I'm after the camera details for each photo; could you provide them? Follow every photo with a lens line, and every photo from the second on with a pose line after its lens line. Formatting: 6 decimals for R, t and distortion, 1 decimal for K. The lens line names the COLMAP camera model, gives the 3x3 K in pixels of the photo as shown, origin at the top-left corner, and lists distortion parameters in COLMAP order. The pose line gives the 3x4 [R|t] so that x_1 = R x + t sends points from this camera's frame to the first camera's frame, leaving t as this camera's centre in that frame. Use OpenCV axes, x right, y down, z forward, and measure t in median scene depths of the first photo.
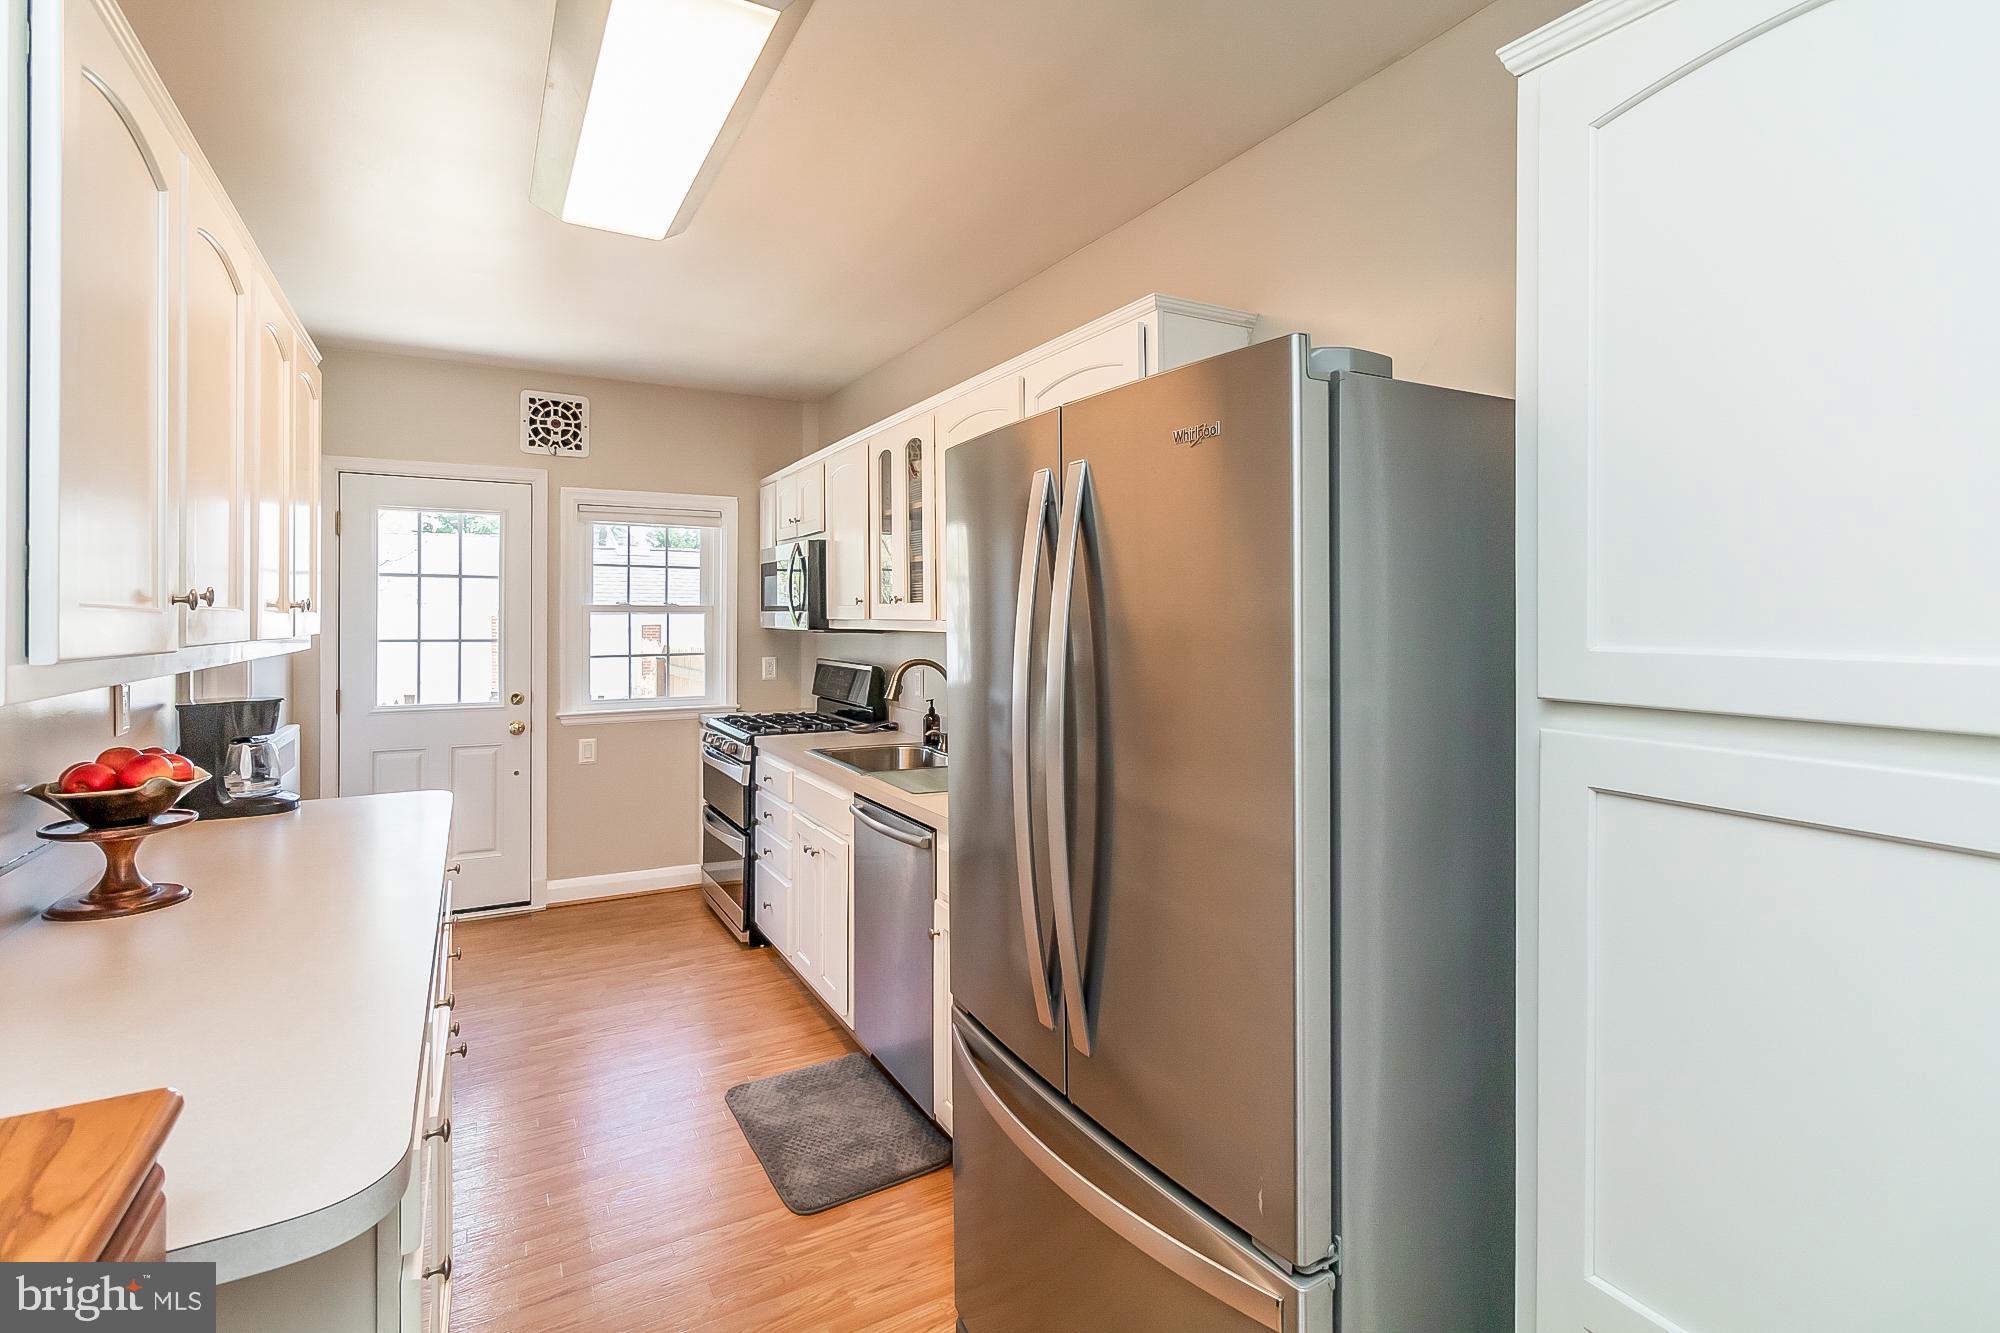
lens RADIAL K [[927.6, 0, 984.9], [0, 927.6, 622.7], [0, 0, 1]] dist [0.002413, 0.000629]
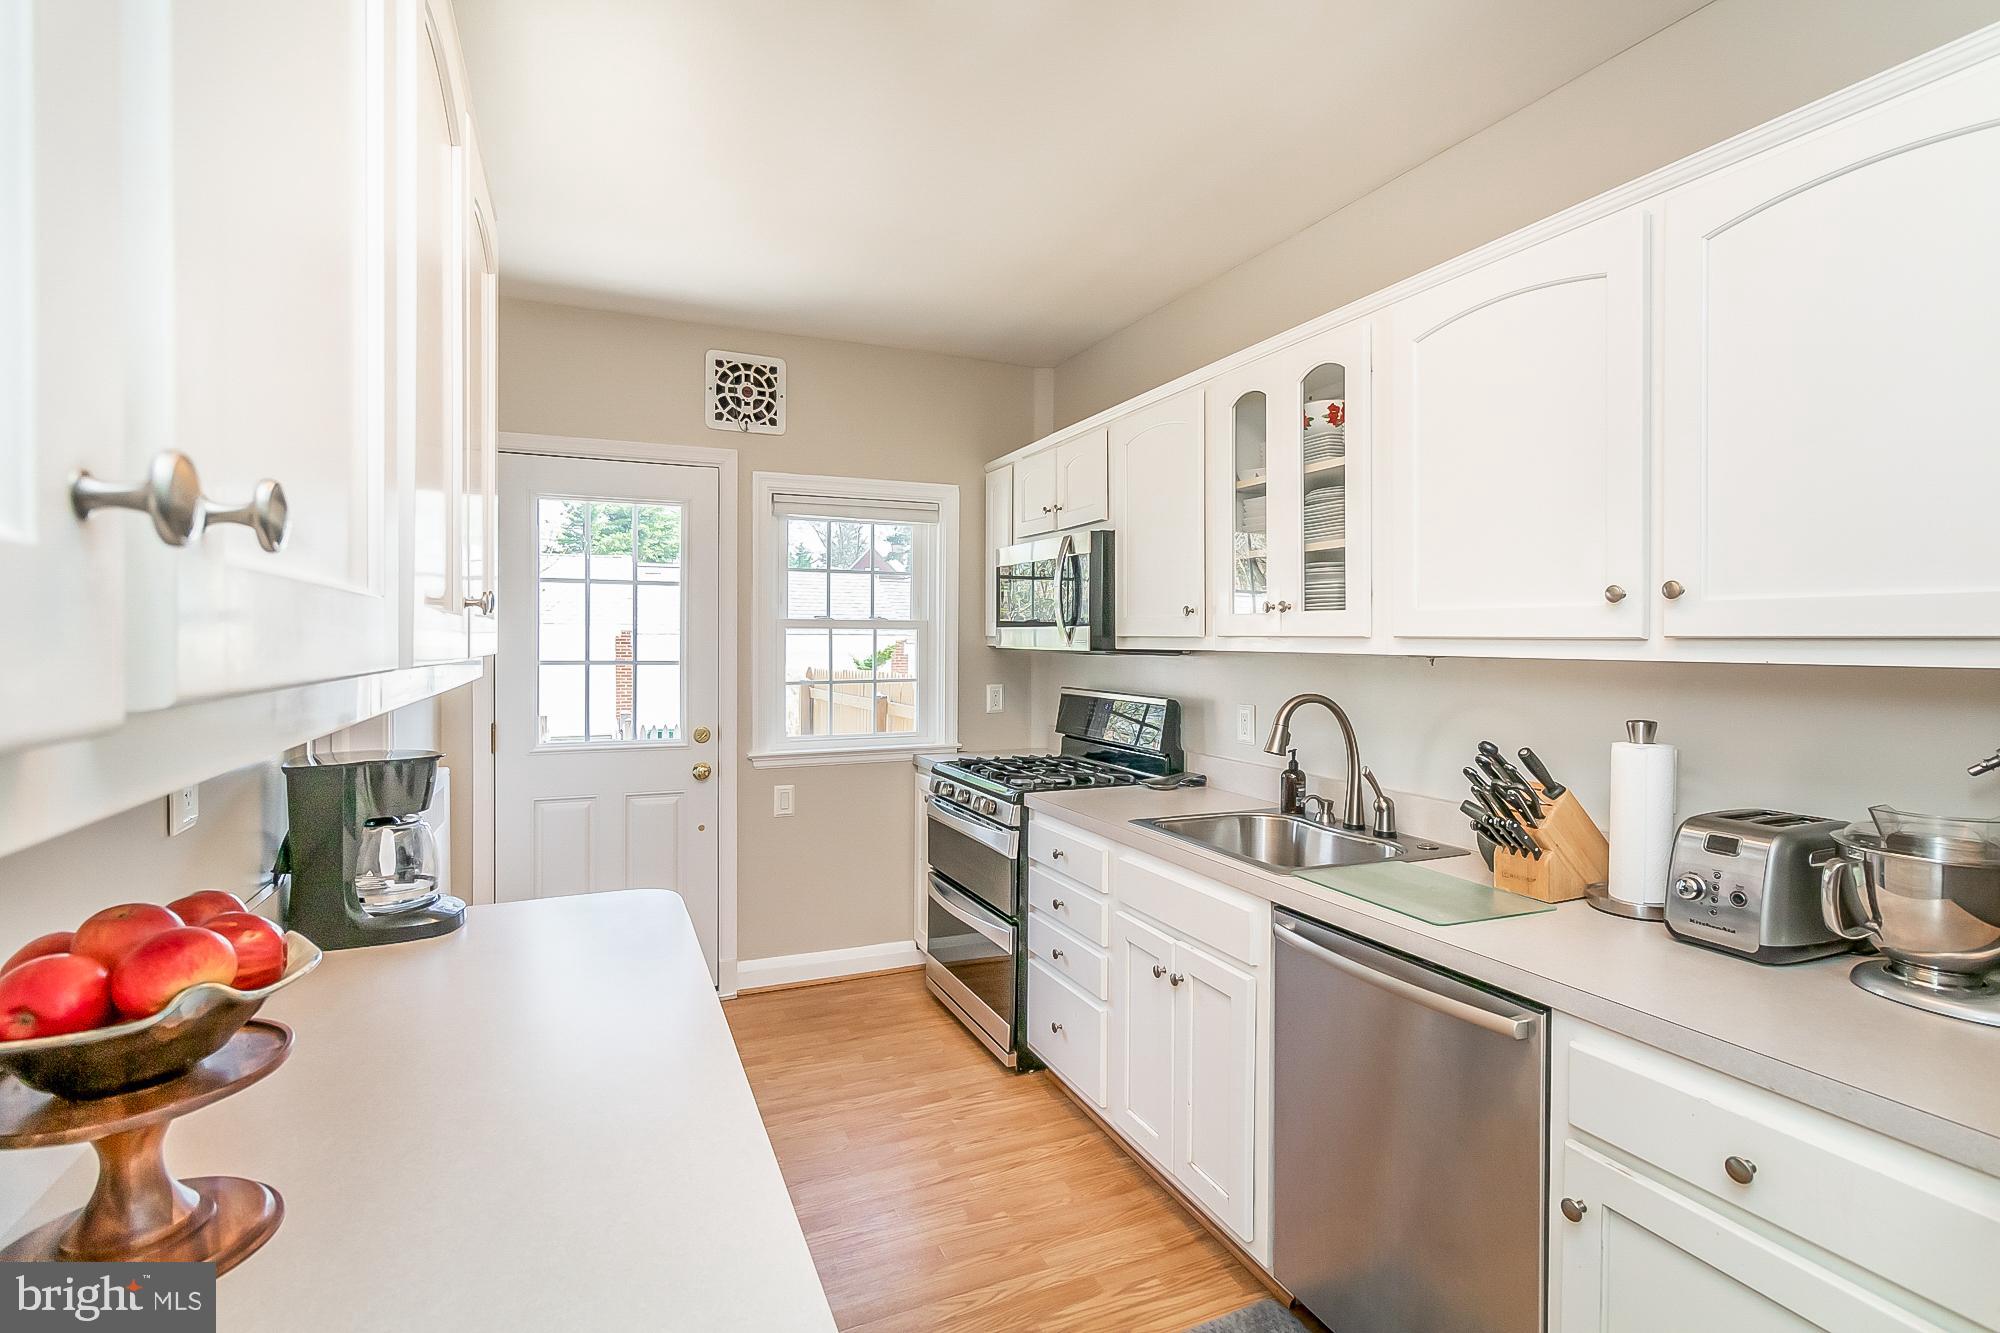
lens RADIAL K [[927.6, 0, 999.5], [0, 927.6, 654.6], [0, 0, 1]] dist [0.002413, 0.000629]
pose [[0.996232, 0.003868, -0.086643, -0.198126], [-0.002889, 0.999931, 0.011422, 0.002543], [0.086681, -0.011129, 0.996174, 0.247400]]
